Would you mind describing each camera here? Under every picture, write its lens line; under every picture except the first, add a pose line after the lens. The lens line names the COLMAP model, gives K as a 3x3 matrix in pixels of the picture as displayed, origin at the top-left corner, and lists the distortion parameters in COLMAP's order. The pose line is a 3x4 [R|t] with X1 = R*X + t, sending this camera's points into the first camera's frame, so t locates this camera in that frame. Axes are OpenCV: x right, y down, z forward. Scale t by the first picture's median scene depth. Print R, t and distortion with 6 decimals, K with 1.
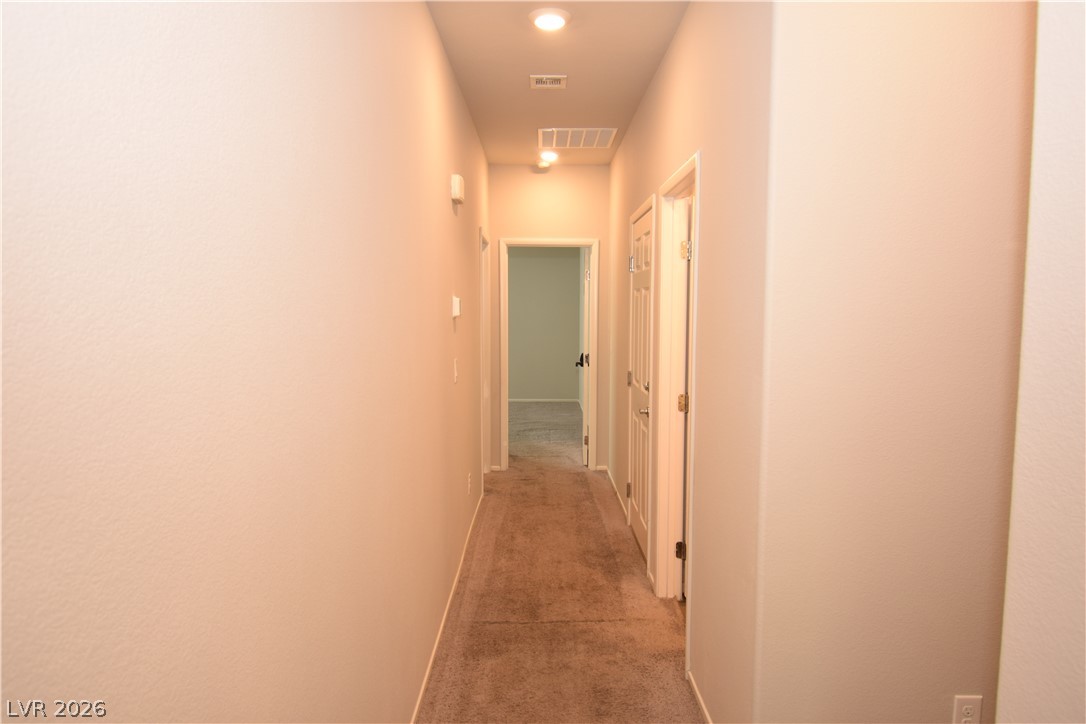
lens RADIAL K [[664.9, 0, 546.7], [0, 664.9, 357.8], [0, 0, 1]] dist [0.002858, 0.000214]
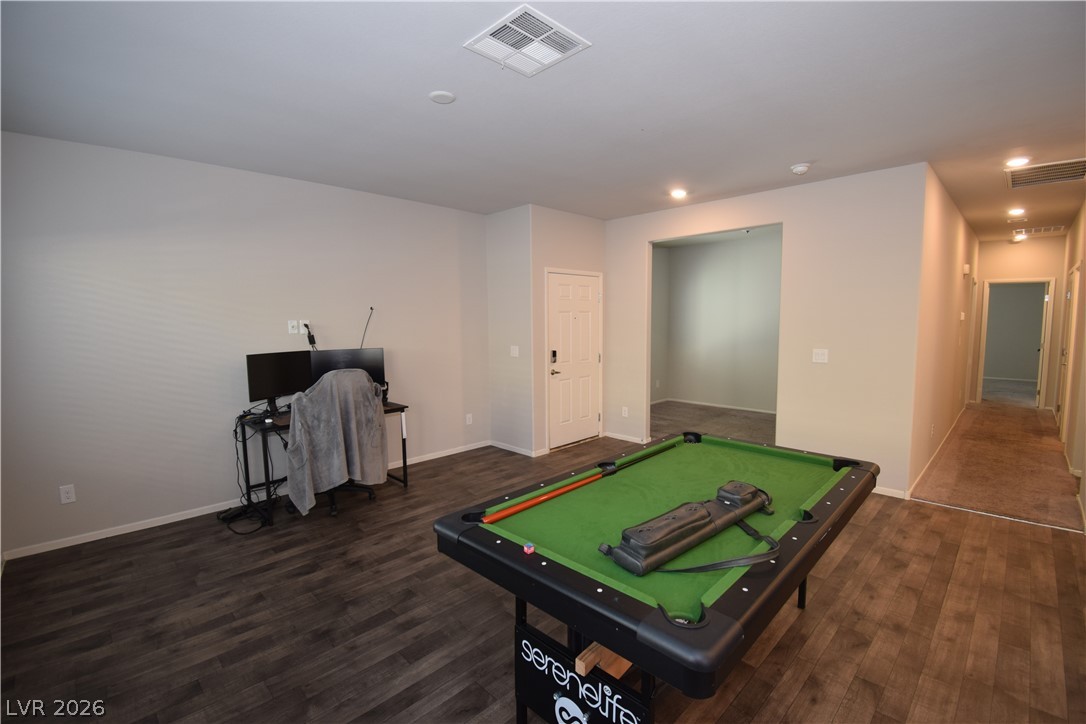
lens RADIAL K [[483.0, 0, 550.6], [0, 483.0, 362.4], [0, 0, 1]] dist [0.000305, -0.013896]
pose [[0.702584, 0.057612, -0.709265, 0.041308], [-0.048363, 0.998279, 0.033181, 0.068112], [0.709956, 0.010989, 0.704161, -0.836696]]
